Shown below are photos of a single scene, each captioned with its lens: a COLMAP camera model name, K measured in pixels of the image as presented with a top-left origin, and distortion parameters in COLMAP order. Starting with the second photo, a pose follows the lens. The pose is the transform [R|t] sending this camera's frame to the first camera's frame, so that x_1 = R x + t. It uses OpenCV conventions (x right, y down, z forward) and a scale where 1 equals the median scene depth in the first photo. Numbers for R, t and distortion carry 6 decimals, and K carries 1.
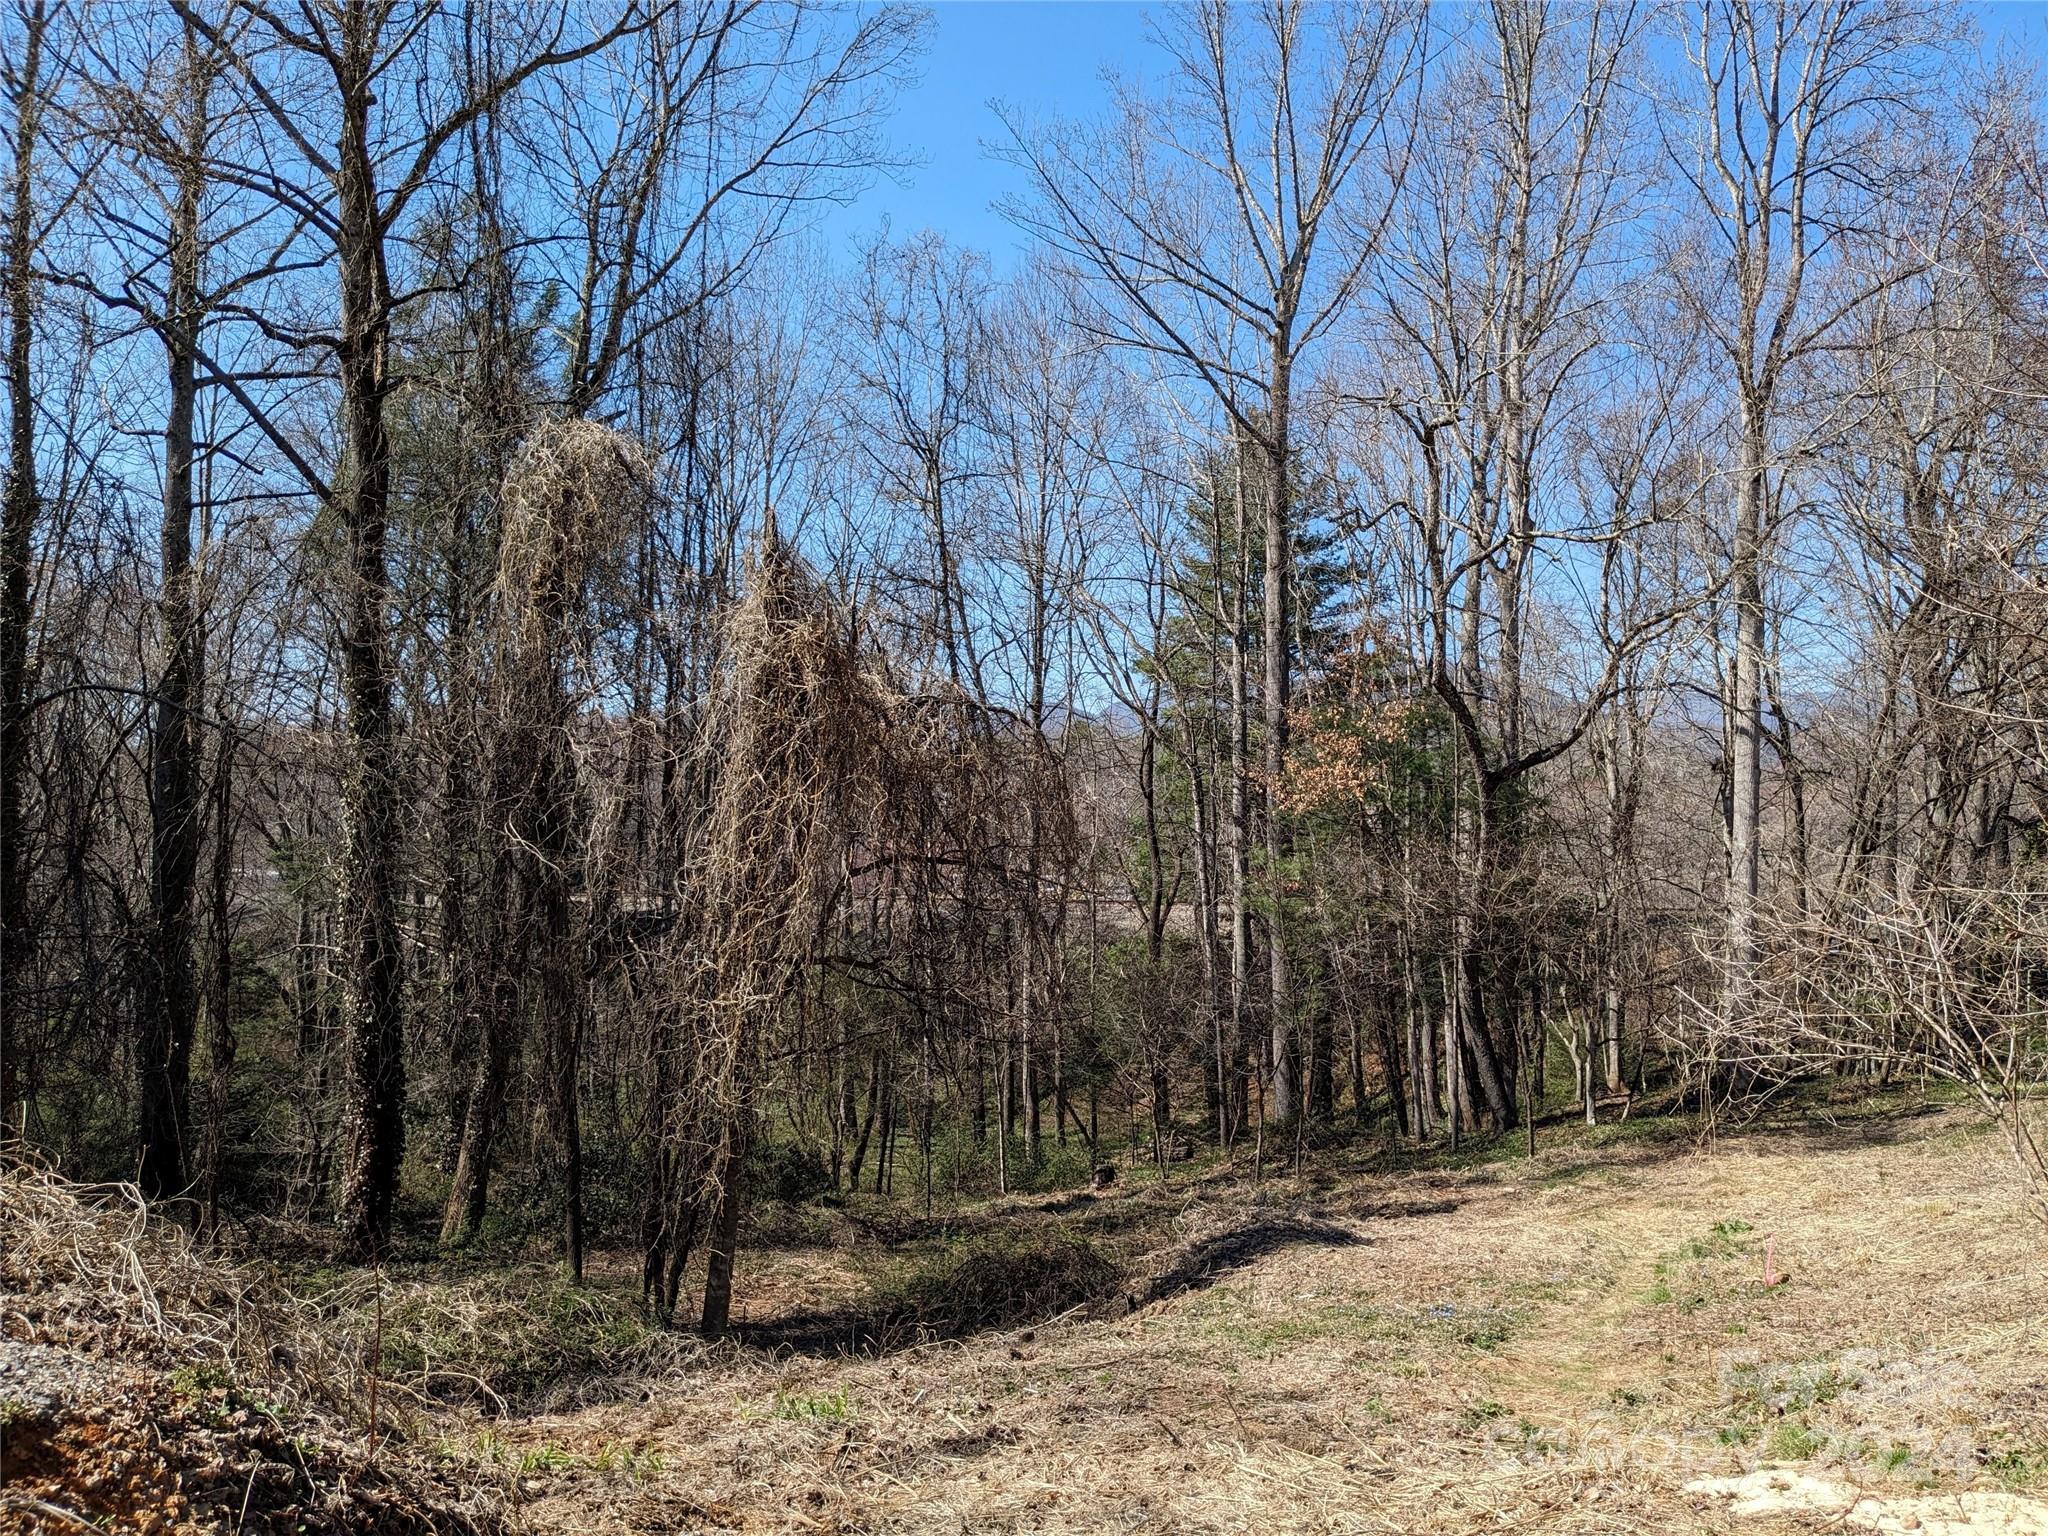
lens RADIAL K [[1630.5, 0, 1038.4], [0, 1630.5, 776.8], [0, 0, 1]] dist [0.046768, -0.082139]
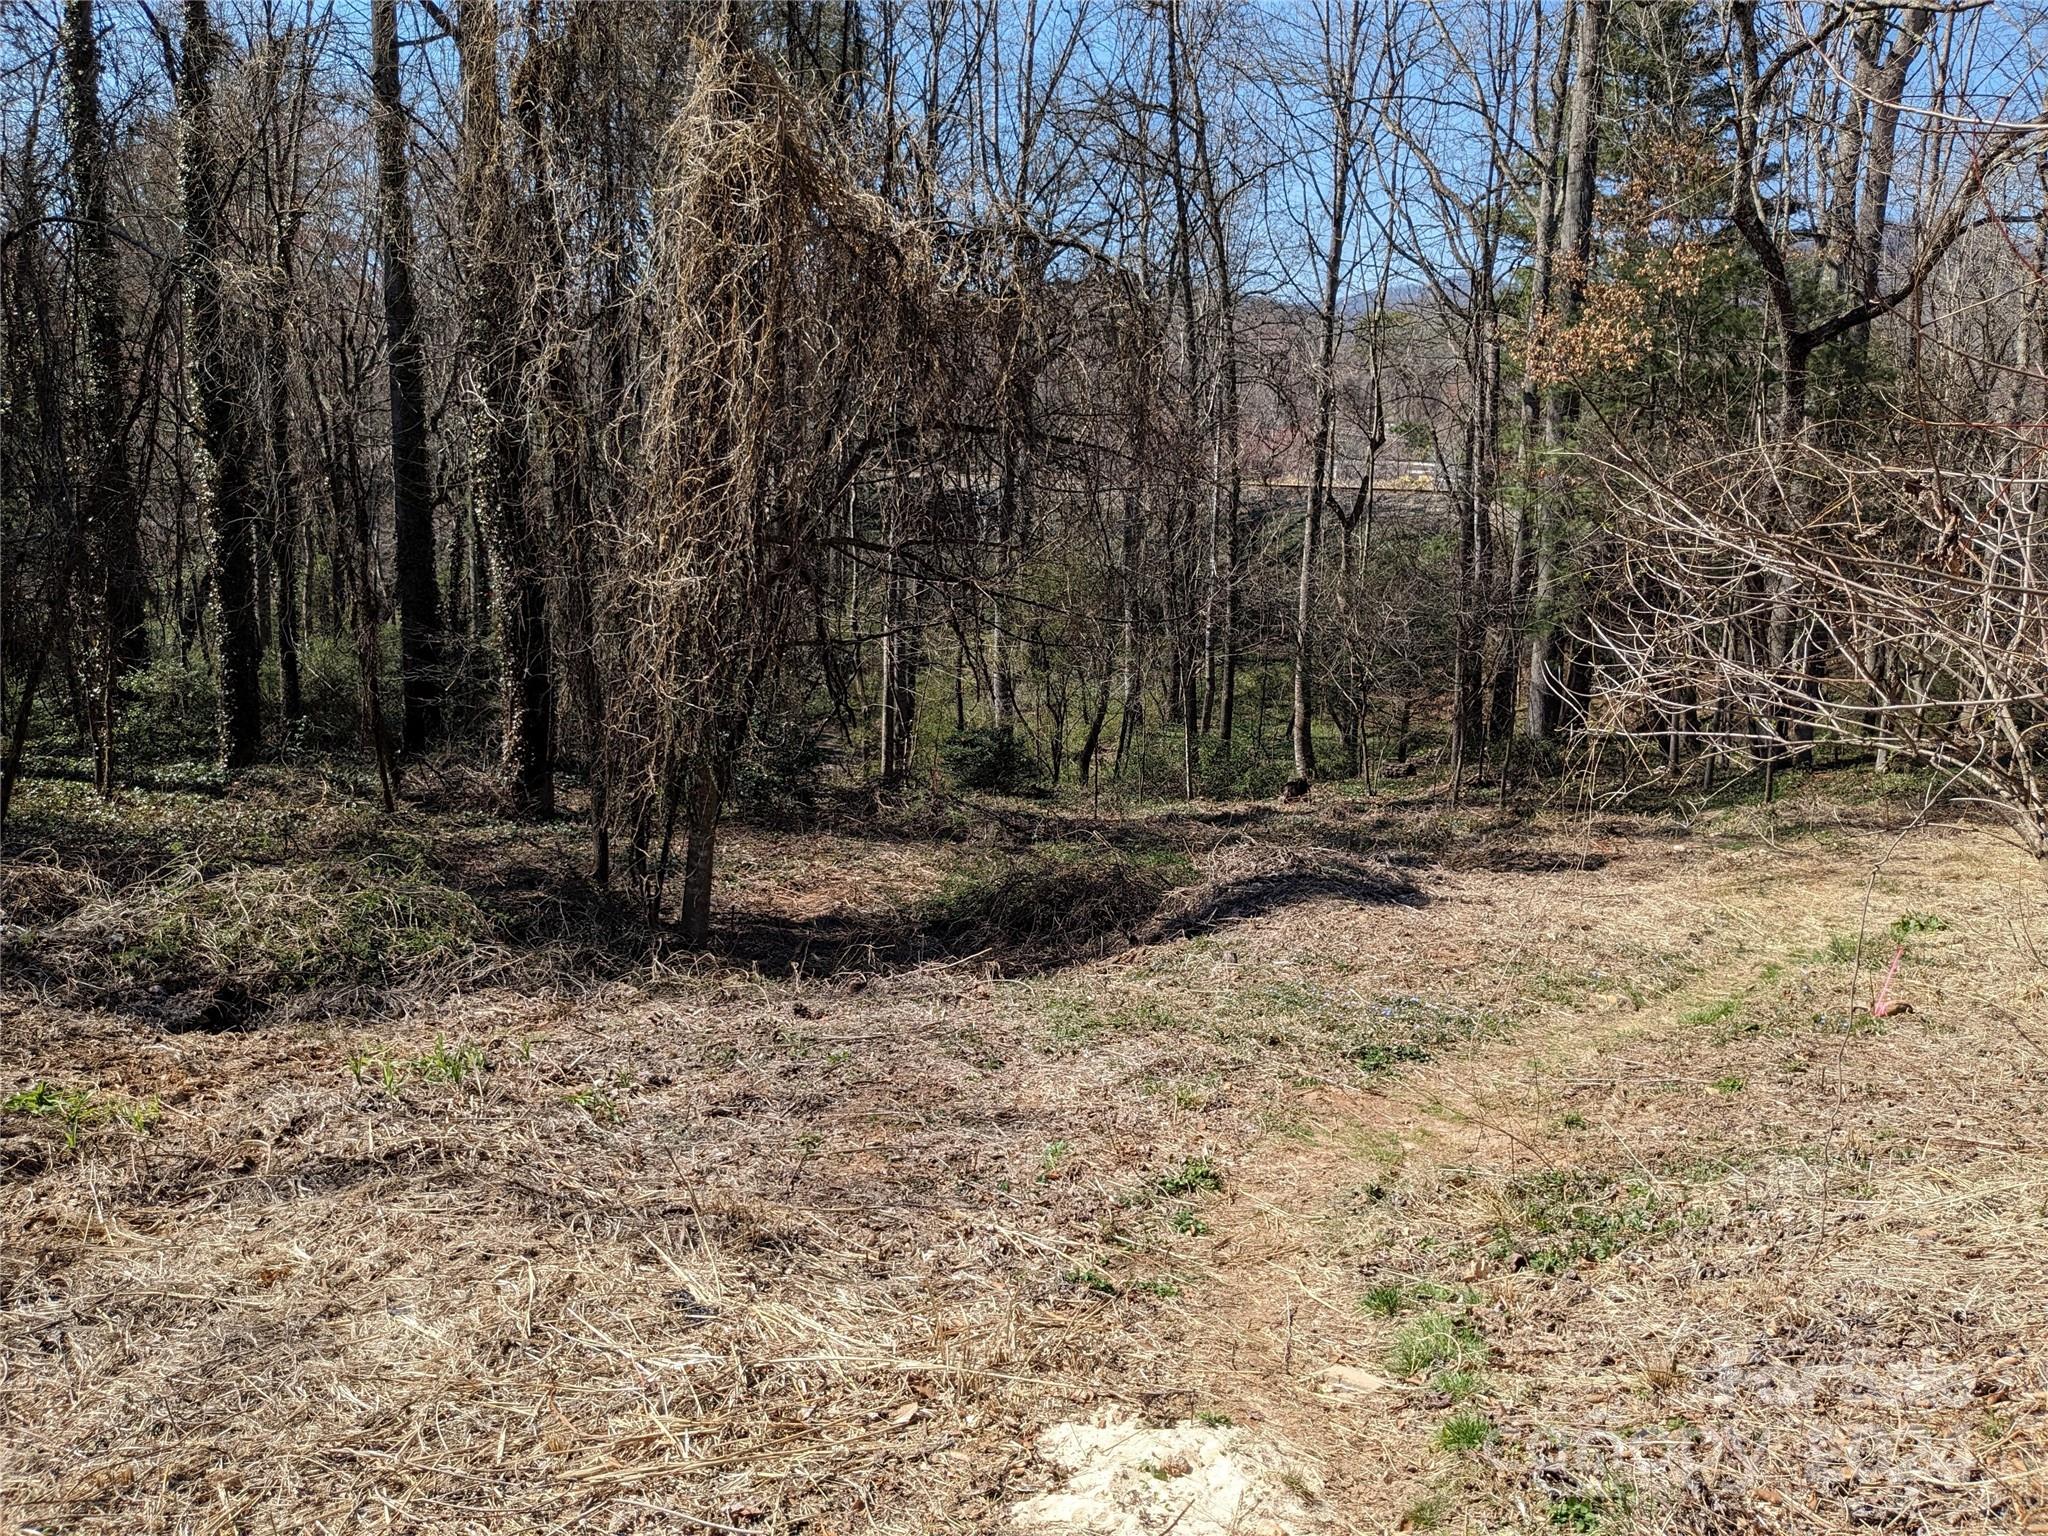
lens RADIAL K [[1630.5, 0, 1008.2], [0, 1630.5, 762.0], [0, 0, 1]] dist [0.046768, -0.082139]
pose [[0.966216, 0.070285, -0.247967, 0.153155], [-0.008252, 0.970042, 0.242799, 0.011404], [0.257603, -0.232549, 0.937849, 0.140067]]
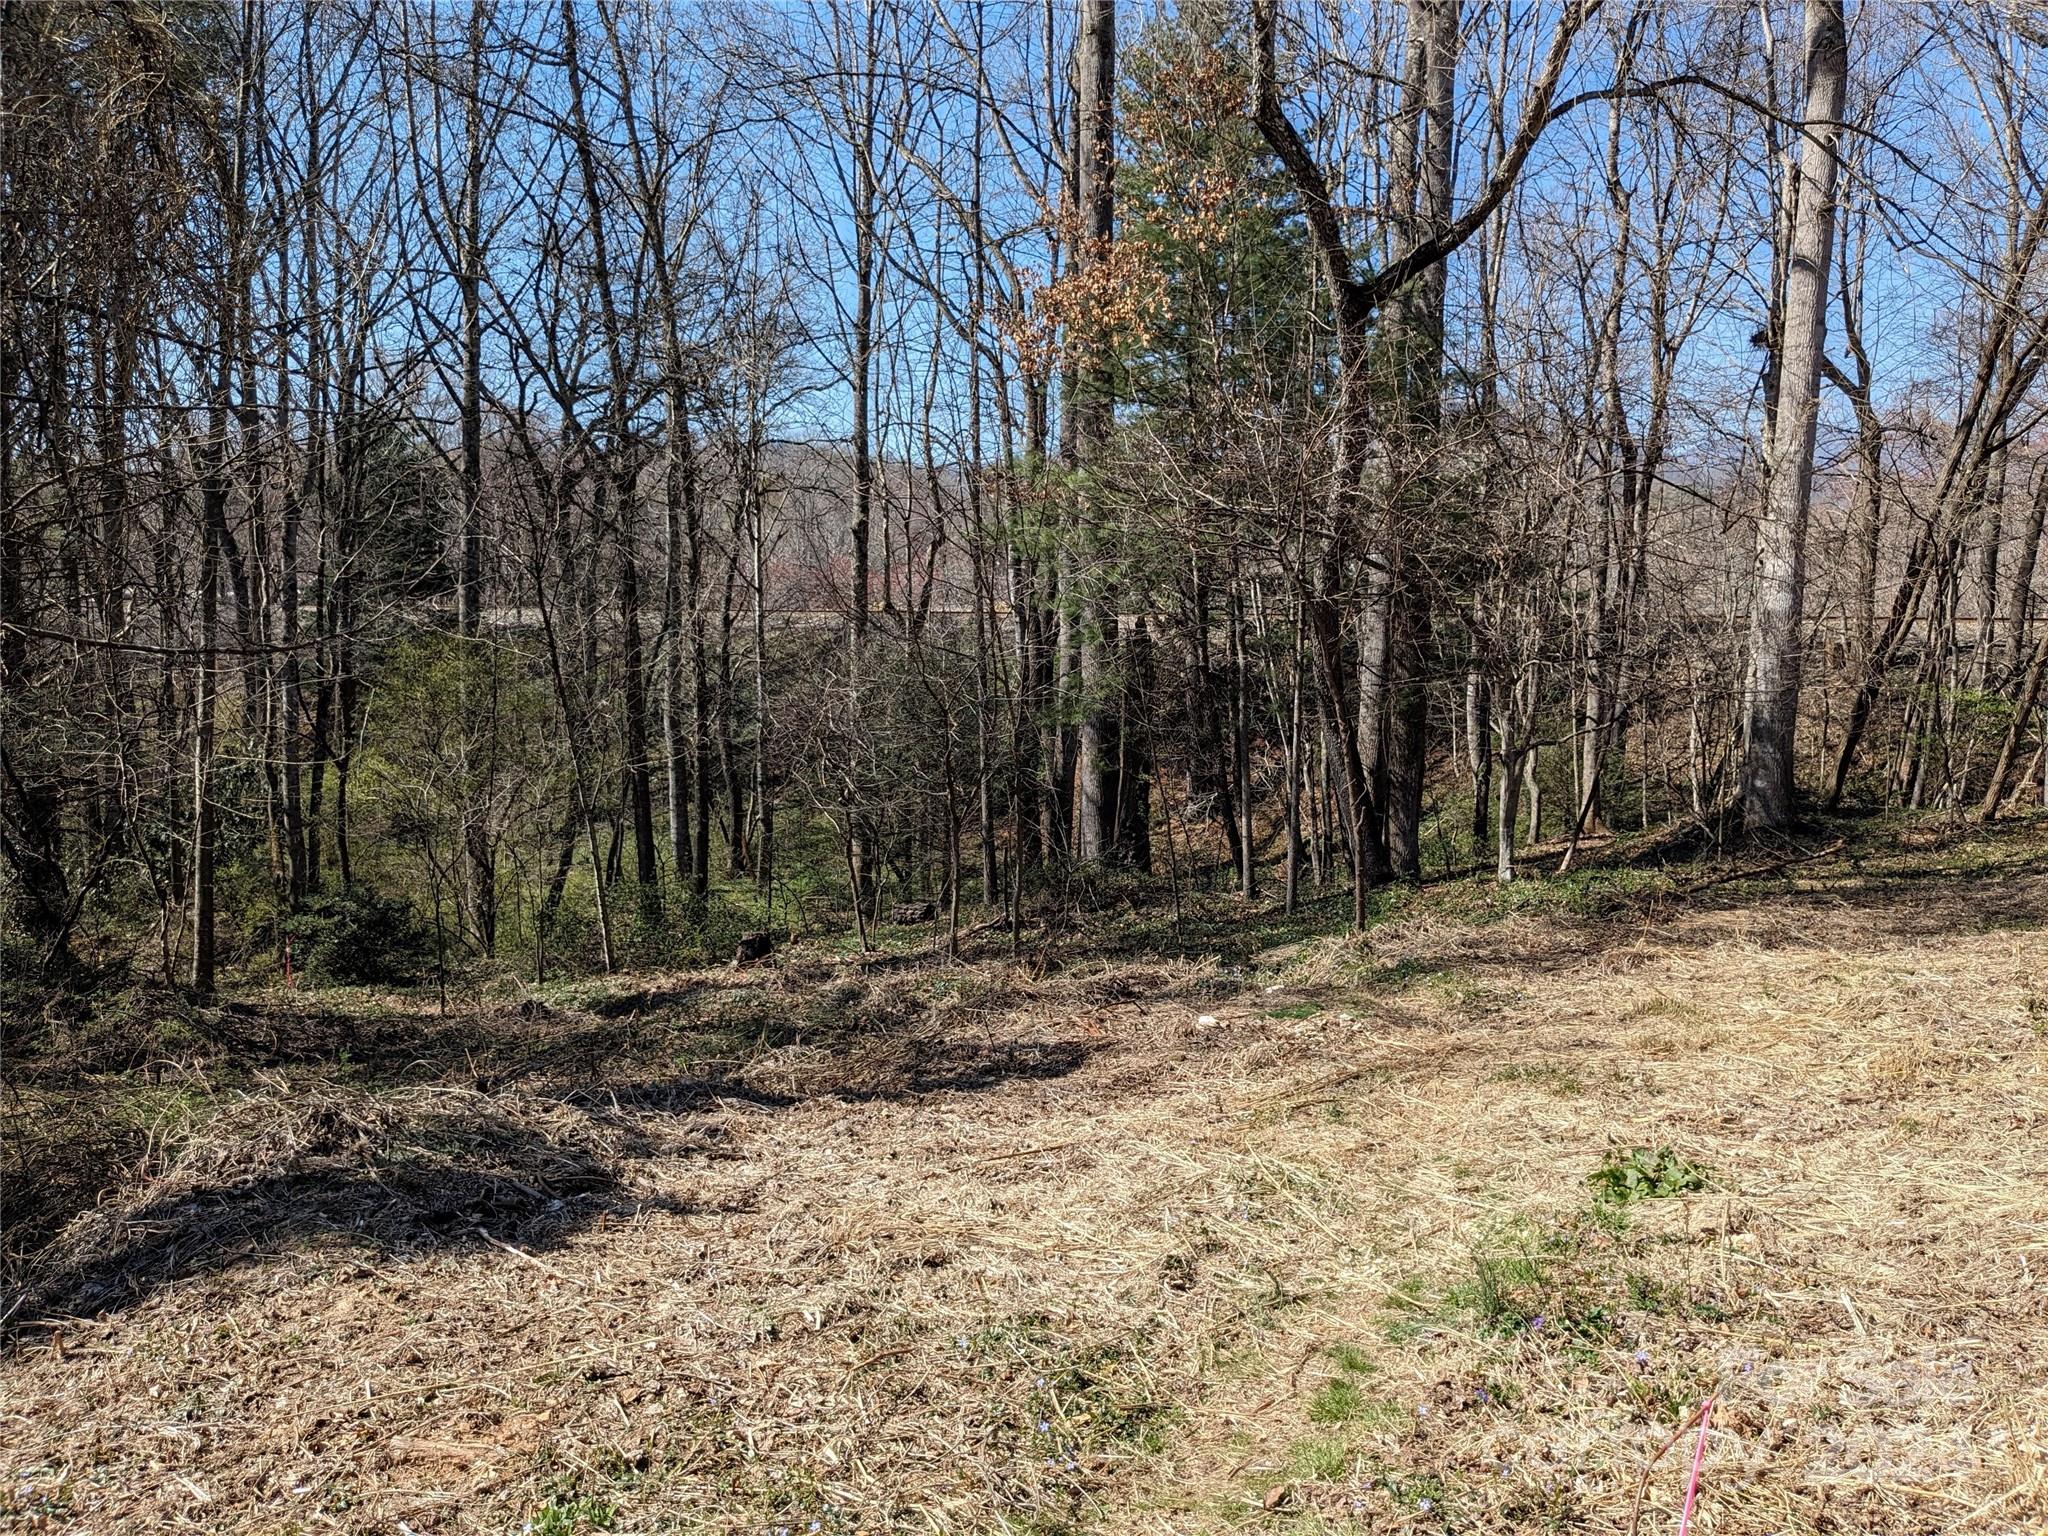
lens RADIAL K [[1630.5, 0, 1033.8], [0, 1630.5, 748.4], [0, 0, 1]] dist [0.046768, -0.082139]
pose [[0.999424, 0.008697, -0.032808, 0.237606], [-0.004092, 0.990434, 0.137929, 0.104389], [0.033693, -0.137715, 0.989899, 0.517016]]
